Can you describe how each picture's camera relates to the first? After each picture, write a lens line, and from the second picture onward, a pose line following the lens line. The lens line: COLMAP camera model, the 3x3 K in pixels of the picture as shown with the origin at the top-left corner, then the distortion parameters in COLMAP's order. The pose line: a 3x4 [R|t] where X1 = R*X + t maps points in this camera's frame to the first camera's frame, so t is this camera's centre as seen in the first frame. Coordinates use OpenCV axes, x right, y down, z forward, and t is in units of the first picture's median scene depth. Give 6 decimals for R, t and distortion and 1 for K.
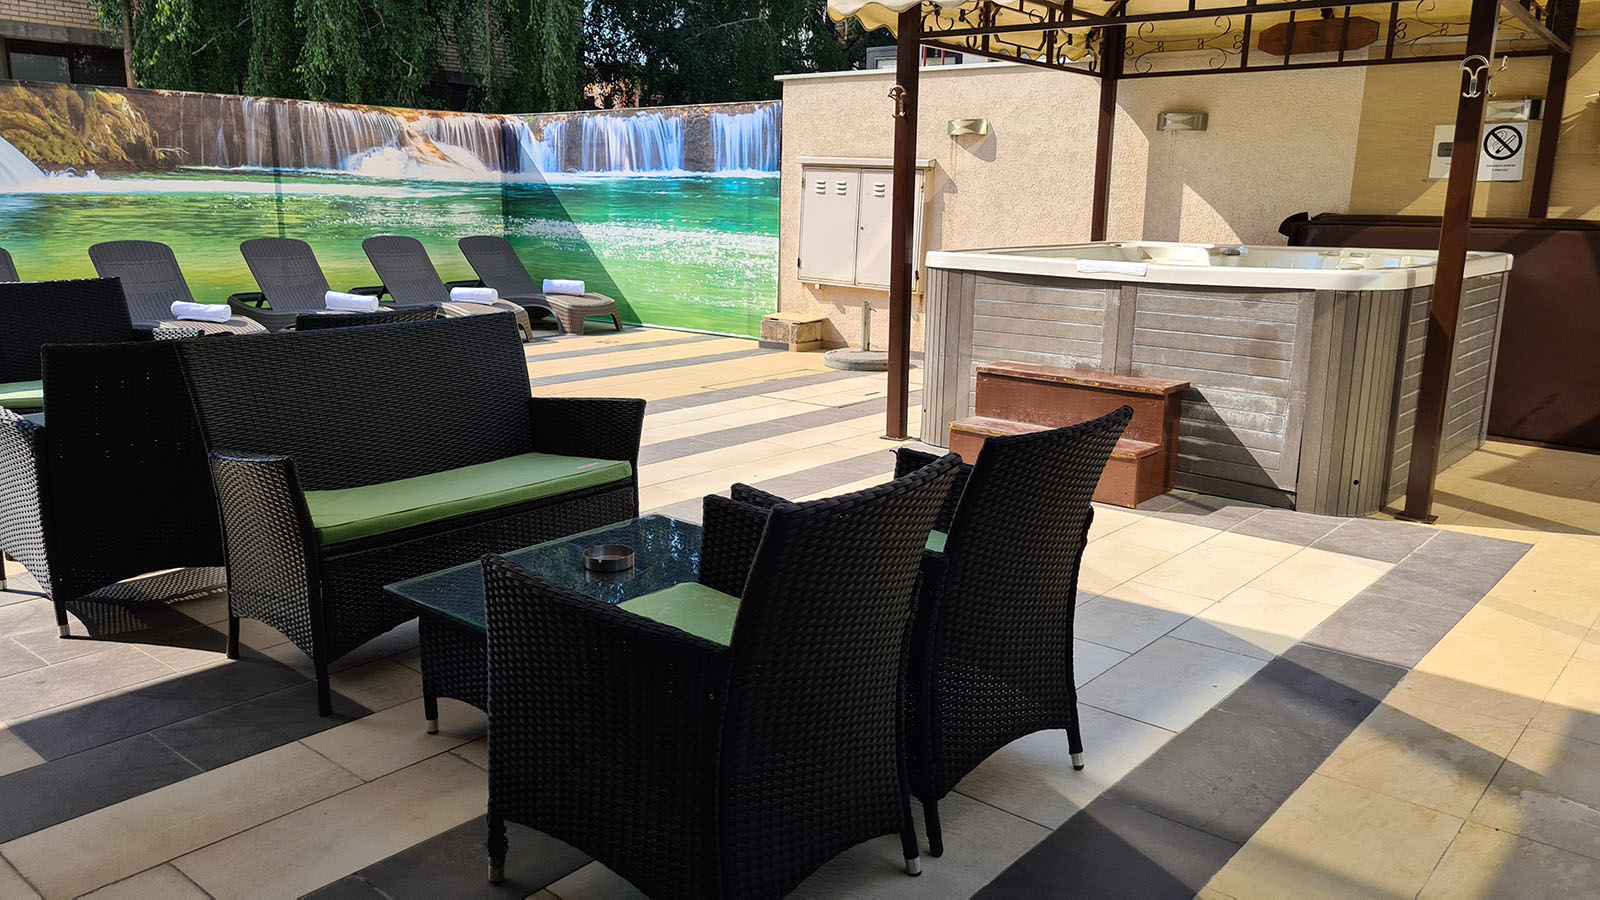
lens RADIAL K [[1200.5, 0, 799.4], [0, 1200.5, 445.4], [0, 0, 1]] dist [0.066025, -0.048925]
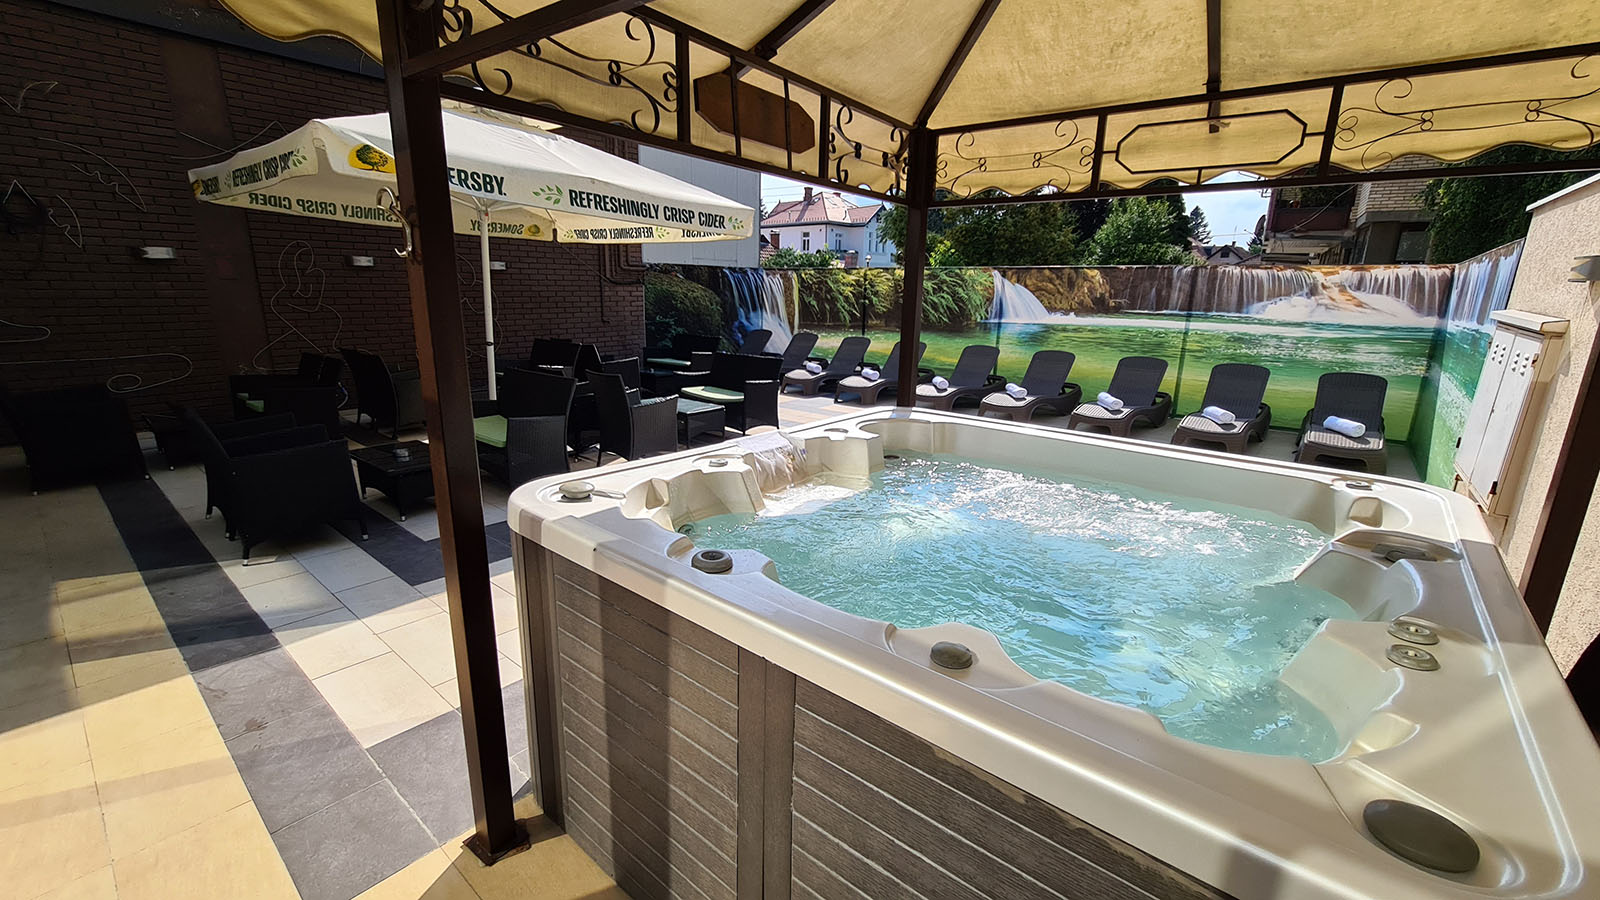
lens RADIAL K [[655.6, 0, 791.3], [0, 655.6, 450.4], [0, 0, 1]] dist [0.000771, -0.000574]
pose [[0.005499, 0.228209, -0.973597, 0.391164], [-0.225931, 0.948720, 0.221102, -0.133982], [0.974128, 0.218750, 0.056776, 0.513318]]
